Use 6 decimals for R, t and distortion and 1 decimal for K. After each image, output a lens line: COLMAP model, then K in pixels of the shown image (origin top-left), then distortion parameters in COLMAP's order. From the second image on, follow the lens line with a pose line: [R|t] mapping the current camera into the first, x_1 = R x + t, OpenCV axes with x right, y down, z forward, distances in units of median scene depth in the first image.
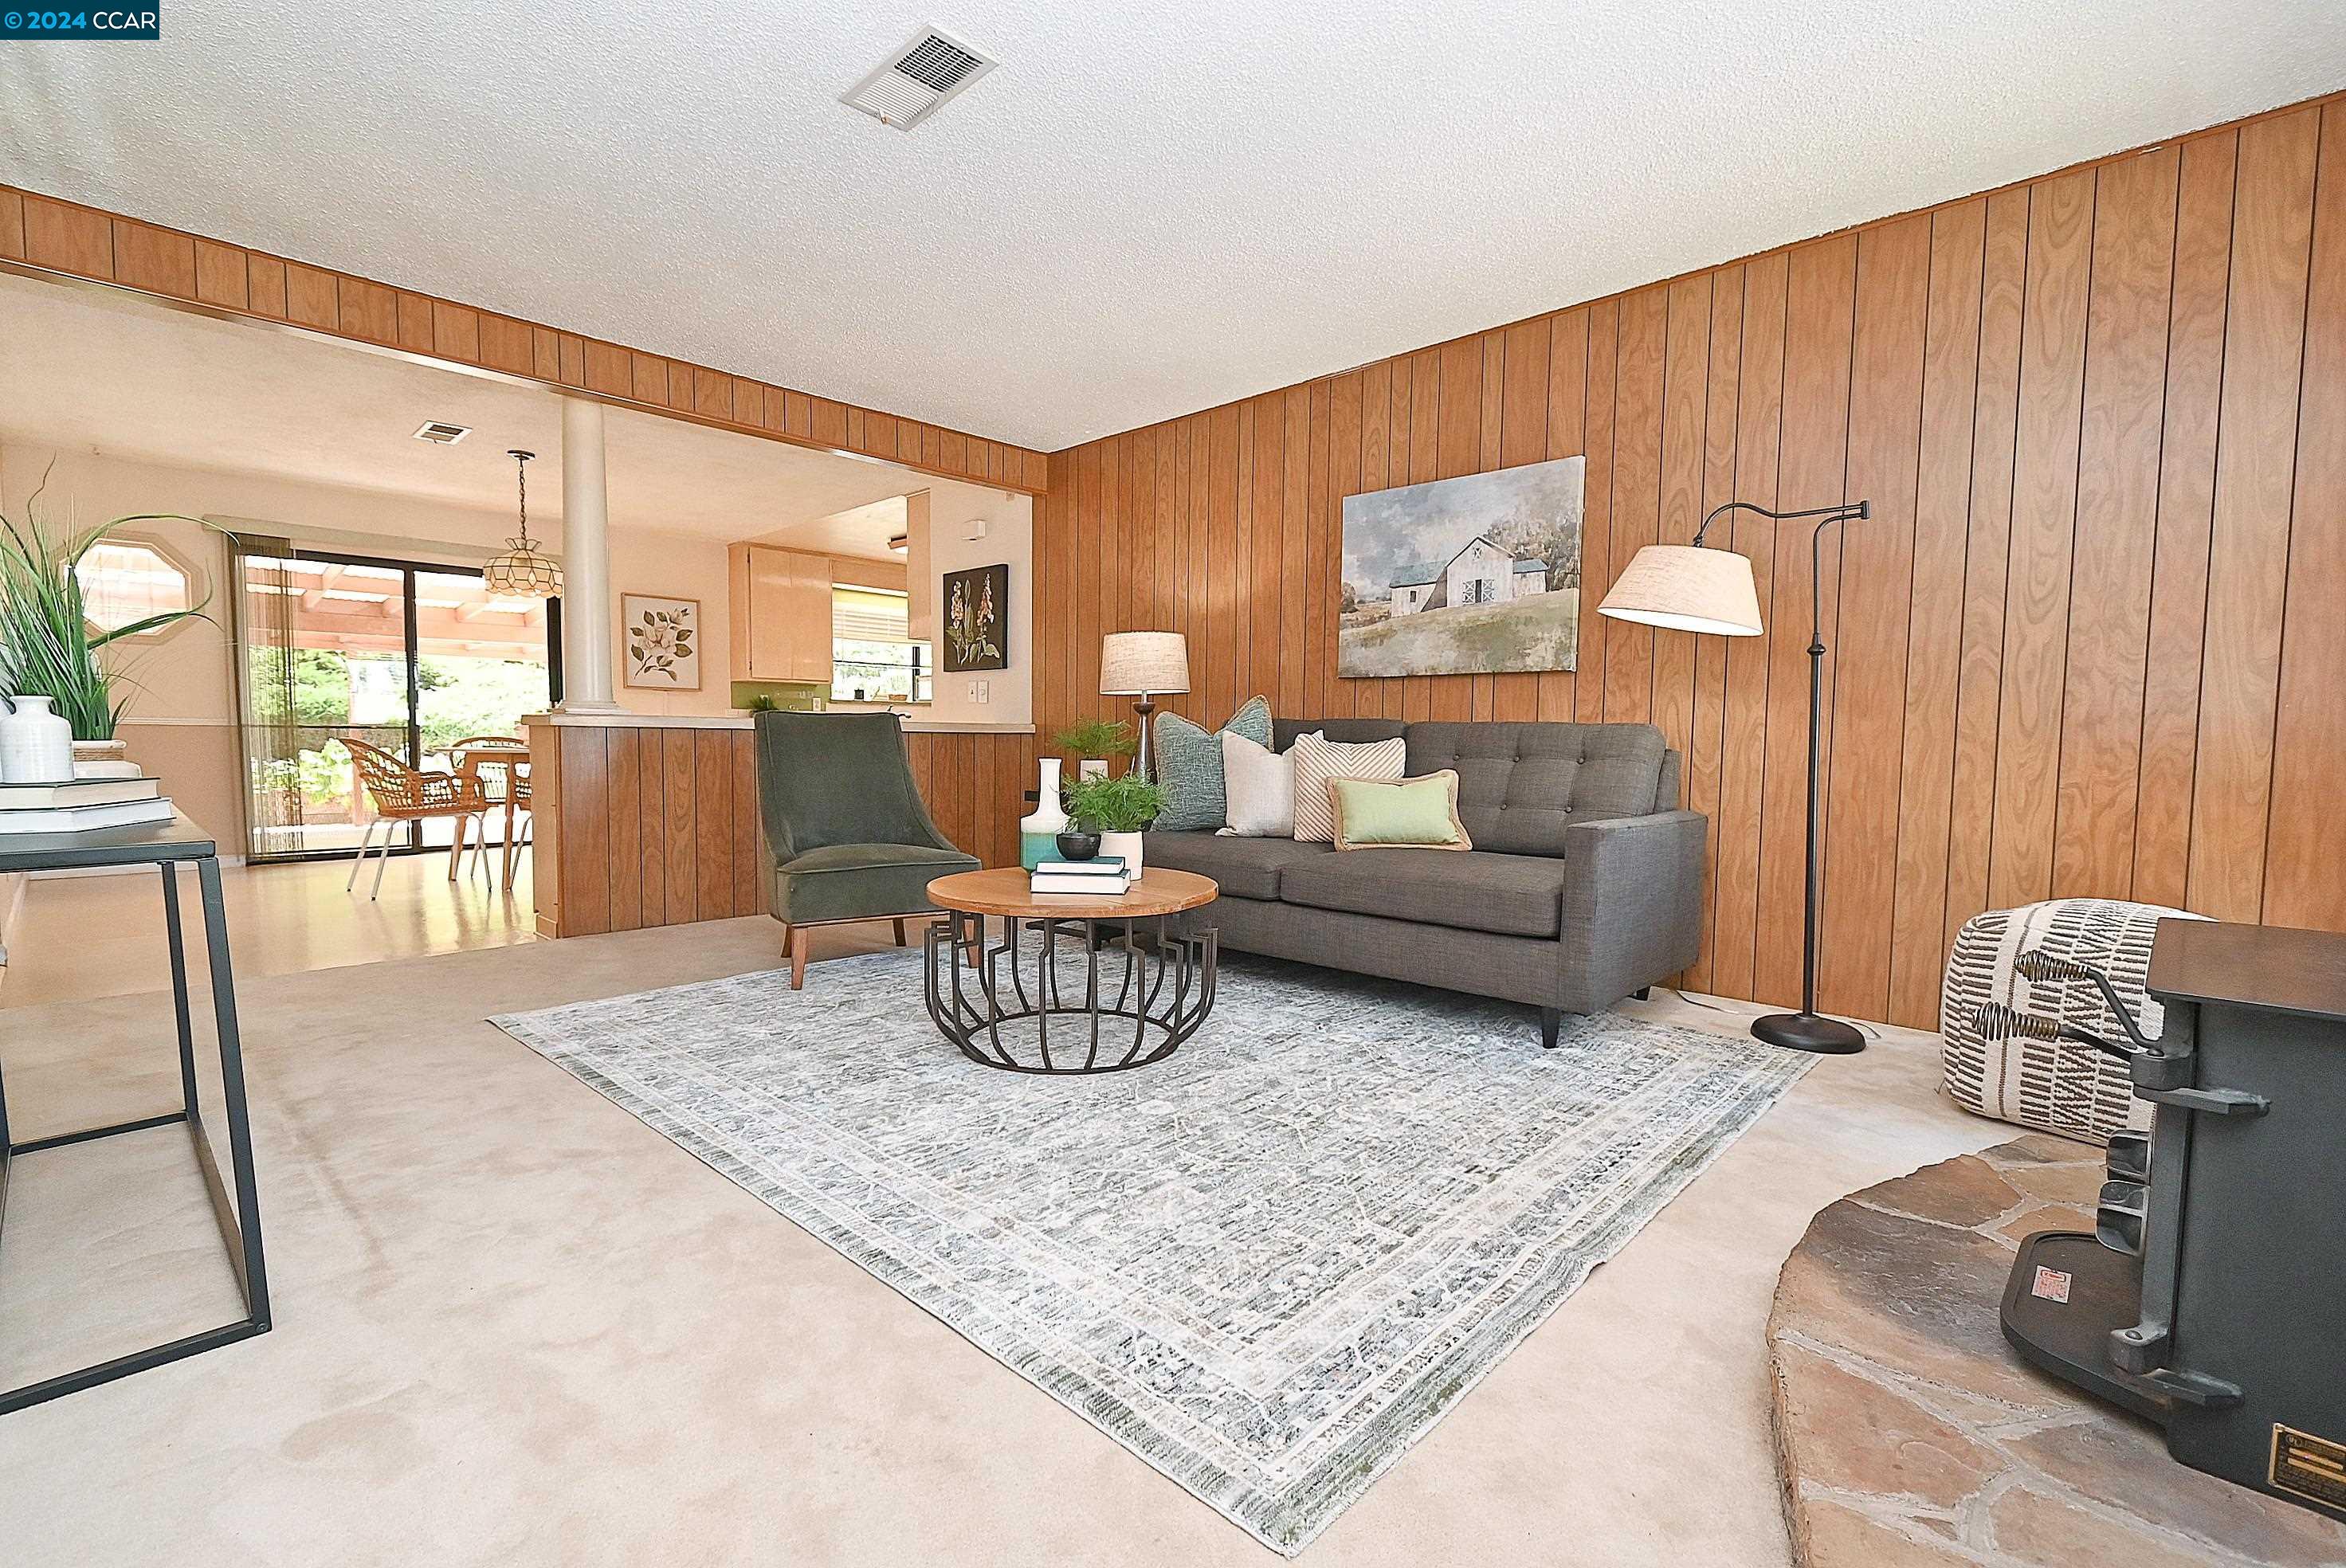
lens RADIAL K [[1039.6, 0, 1171.7], [0, 1039.6, 799.6], [0, 0, 1]] dist [0.003843, -0.000308]
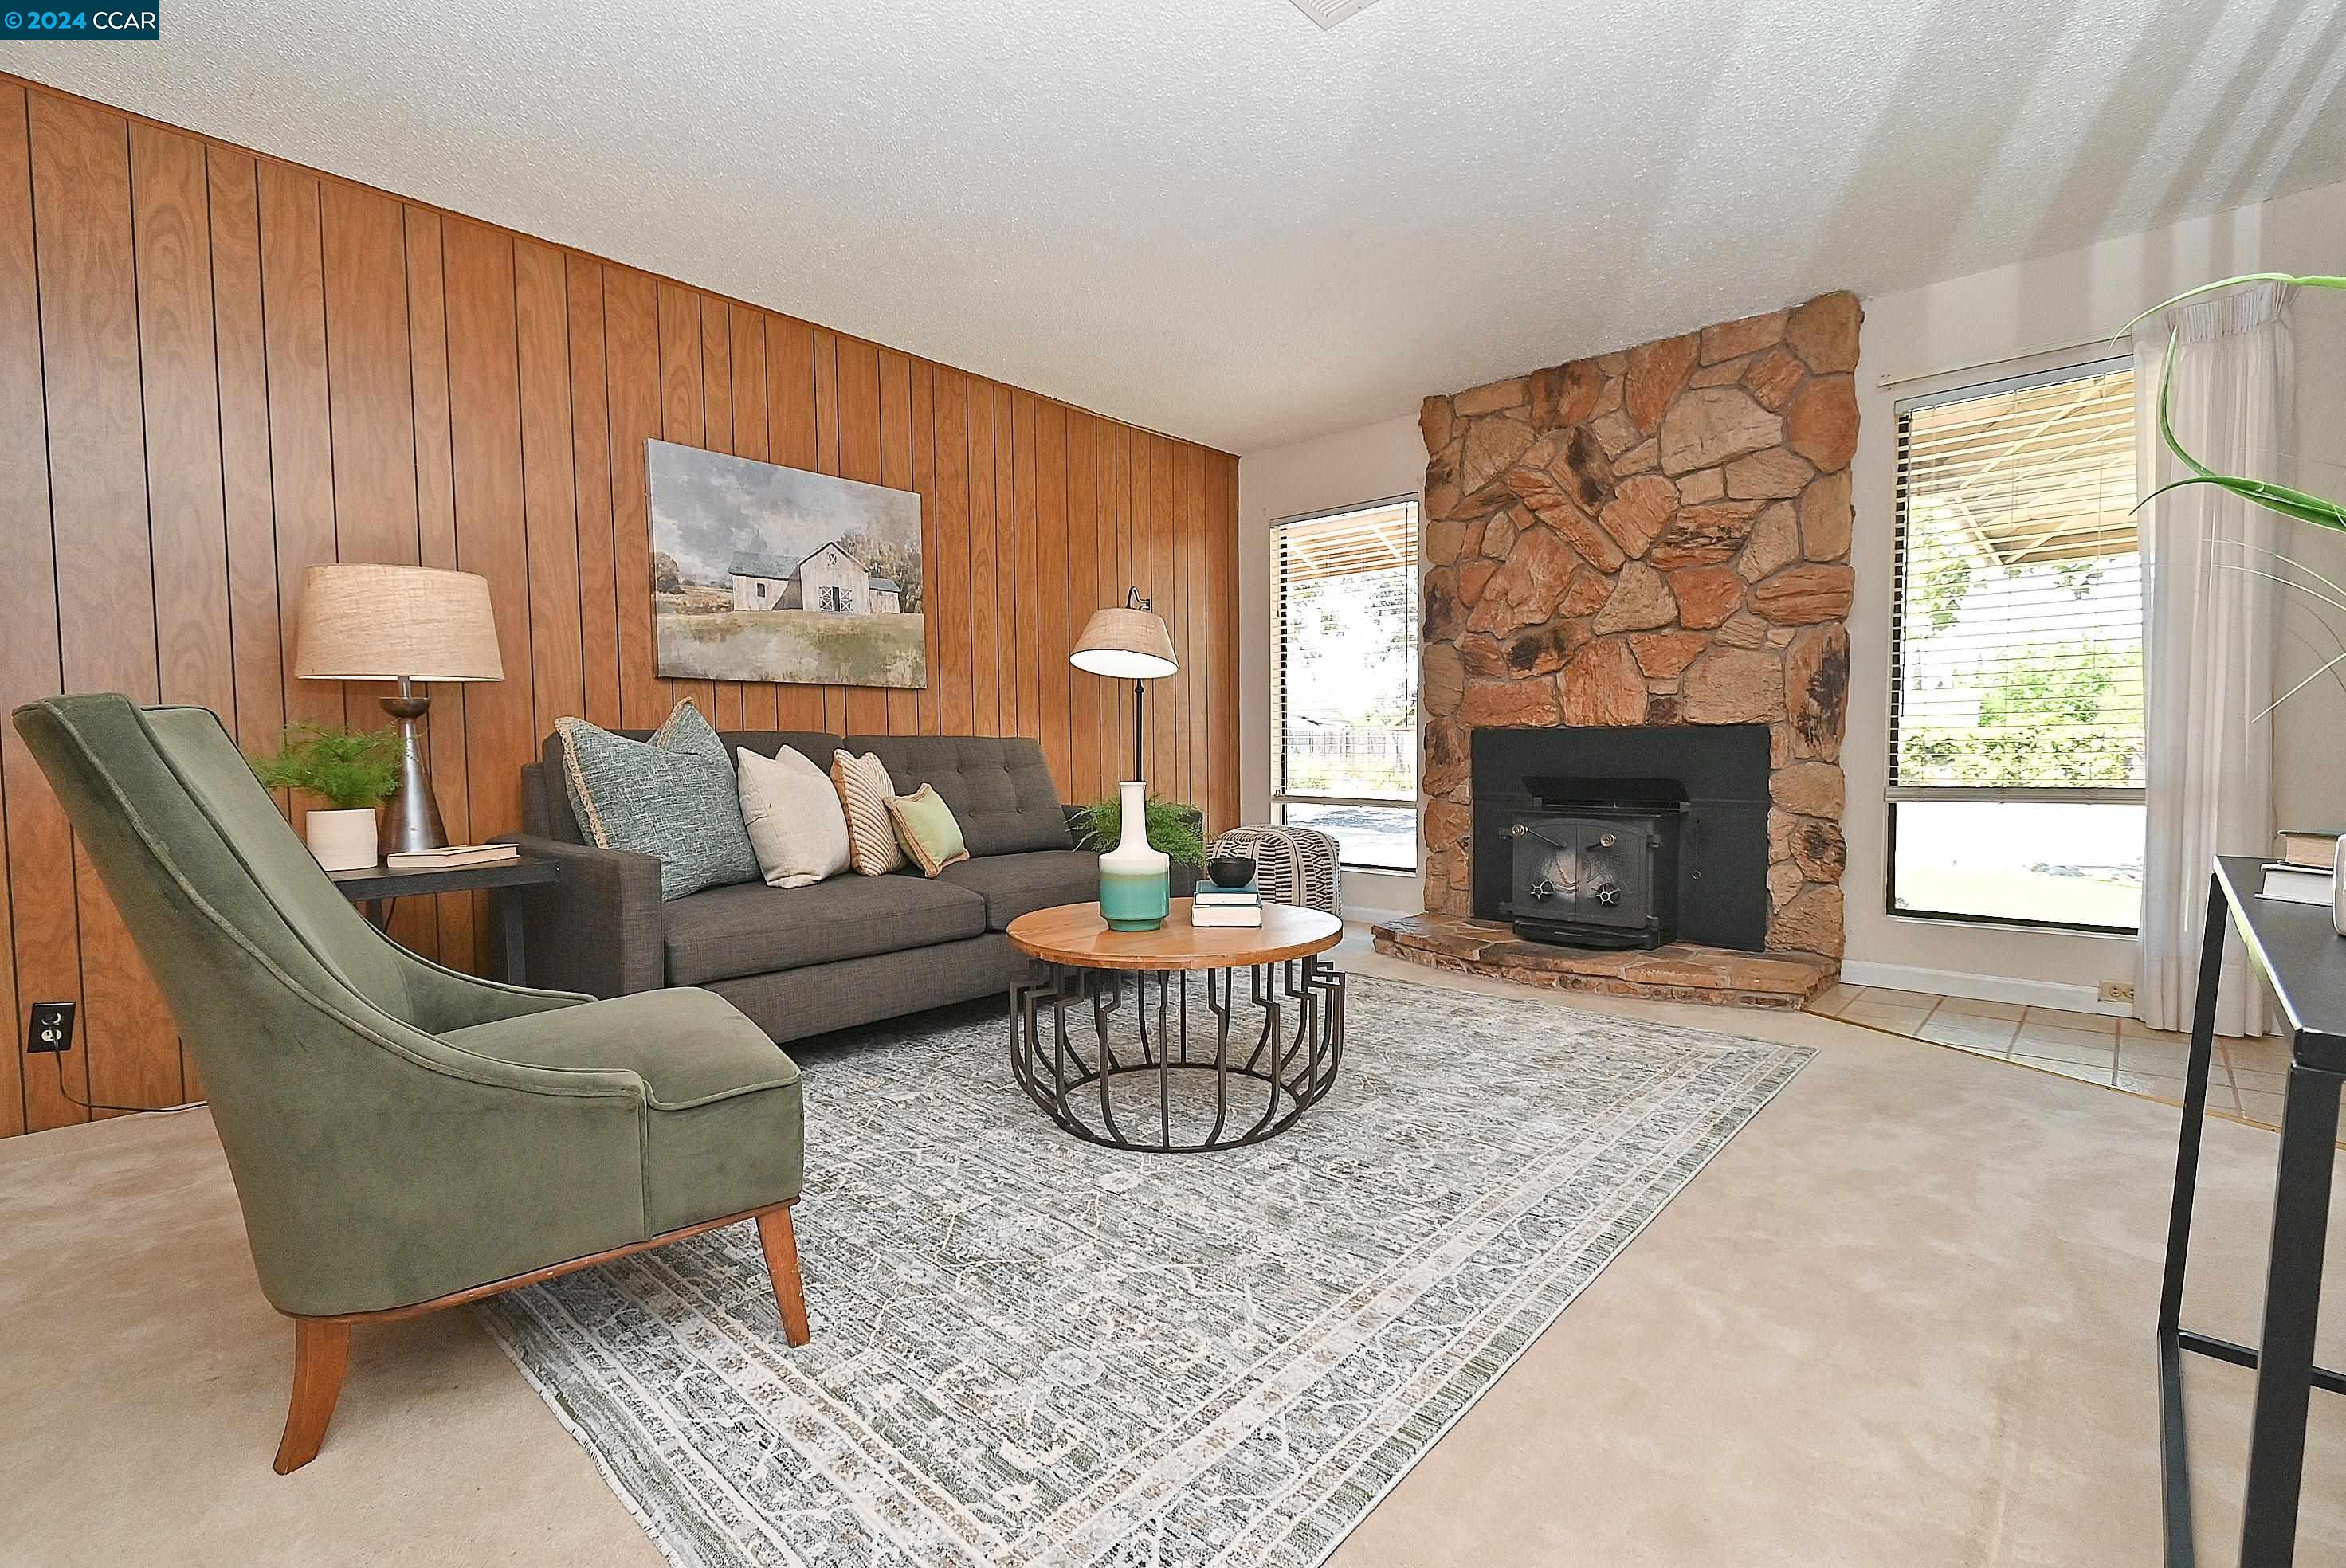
lens RADIAL K [[1053.5, 0, 1175.2], [0, 1053.5, 800.1], [0, 0, 1]] dist [0.011932, -0.000082]
pose [[-0.021789, -0.059169, 0.998010, -0.623339], [0.071683, 0.995585, 0.060590, -0.047110], [-0.997189, 0.072860, -0.017452, 0.645449]]
